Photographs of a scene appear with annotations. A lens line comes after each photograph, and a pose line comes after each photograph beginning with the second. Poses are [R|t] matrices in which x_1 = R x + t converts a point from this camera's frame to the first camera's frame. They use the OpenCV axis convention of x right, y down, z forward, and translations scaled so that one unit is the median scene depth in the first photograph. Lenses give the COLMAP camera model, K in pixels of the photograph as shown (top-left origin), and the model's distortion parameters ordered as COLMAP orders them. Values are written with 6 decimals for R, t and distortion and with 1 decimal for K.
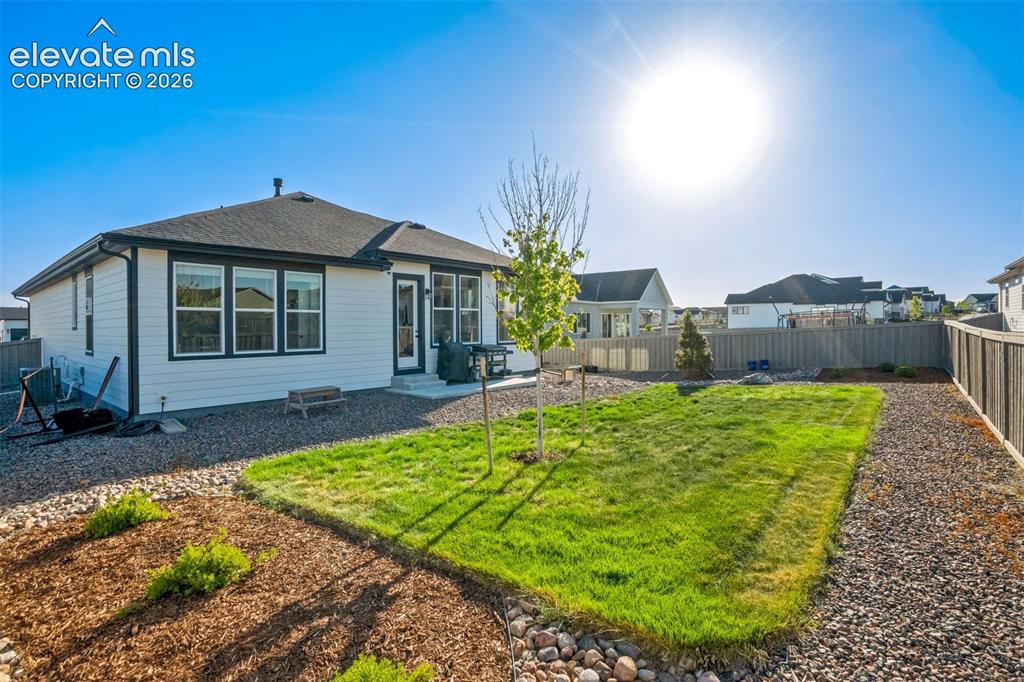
lens RADIAL K [[483.7, 0, 516.4], [0, 483.7, 341.4], [0, 0, 1]] dist [-0.027539, 0.000089]
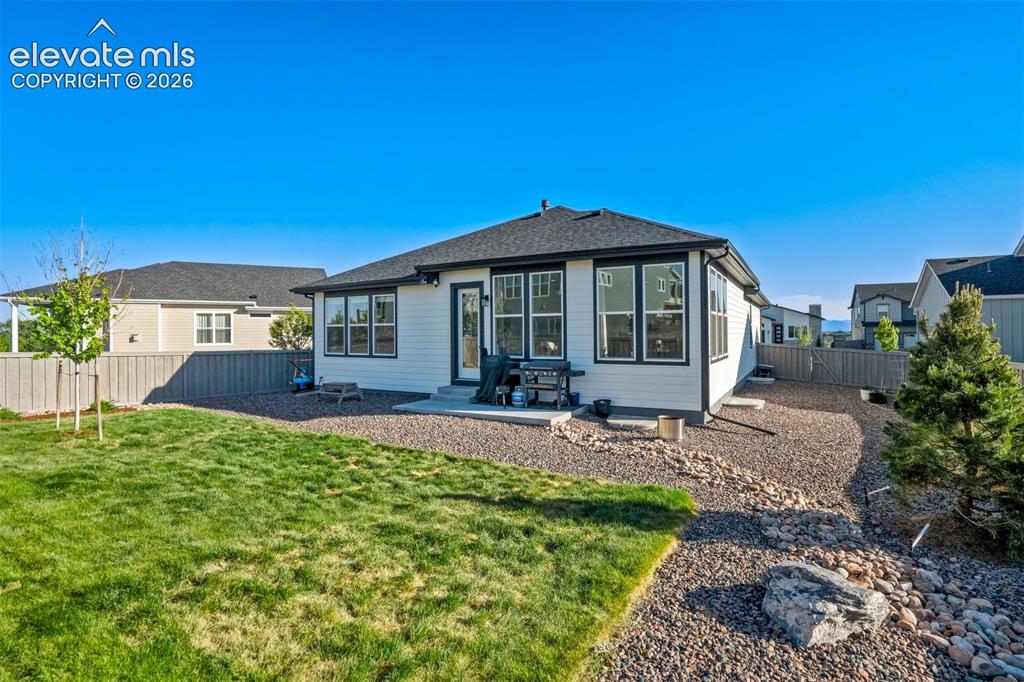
lens RADIAL K [[483.7, 0, 516.4], [0, 483.7, 341.4], [0, 0, 1]] dist [-0.027539, 0.000089]
pose [[0.218632, 0.031655, -0.975294, 0.770609], [-0.012147, 0.999485, 0.029717, -0.051375], [0.975732, 0.005349, 0.218904, 0.904783]]
